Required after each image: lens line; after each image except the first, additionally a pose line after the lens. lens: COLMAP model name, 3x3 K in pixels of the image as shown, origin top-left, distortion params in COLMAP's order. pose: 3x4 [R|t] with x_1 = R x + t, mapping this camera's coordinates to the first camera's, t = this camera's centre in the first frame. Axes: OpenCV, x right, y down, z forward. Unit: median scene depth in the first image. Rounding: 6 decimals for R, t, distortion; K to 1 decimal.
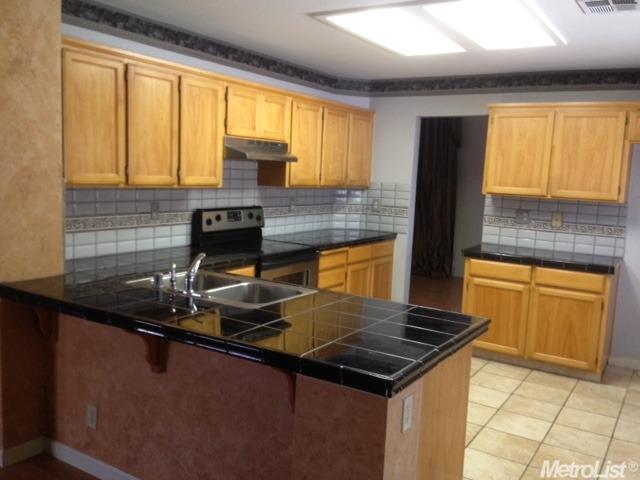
lens RADIAL K [[588.2, 0, 319.3], [0, 588.2, 238.8], [0, 0, 1]] dist [0.046036, 0.000000]
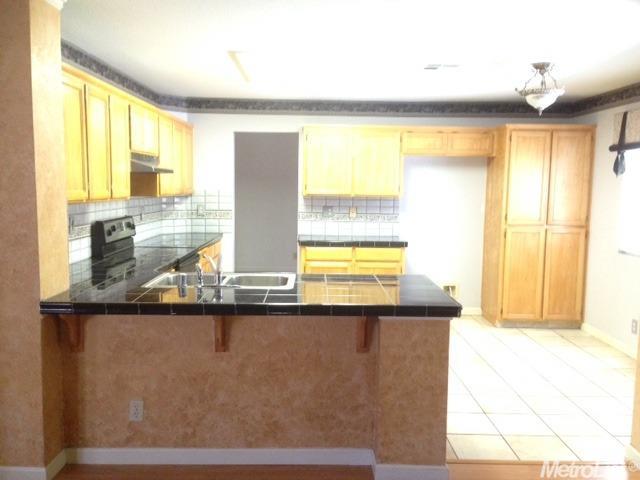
lens RADIAL K [[588.2, 0, 307.7], [0, 588.2, 243.5], [0, 0, 1]] dist [0.046036, 0.000000]
pose [[0.841788, -0.088051, 0.532578, -0.422018], [0.088472, 0.995770, 0.024791, -0.004563], [-0.532508, 0.026250, 0.846018, -0.064662]]
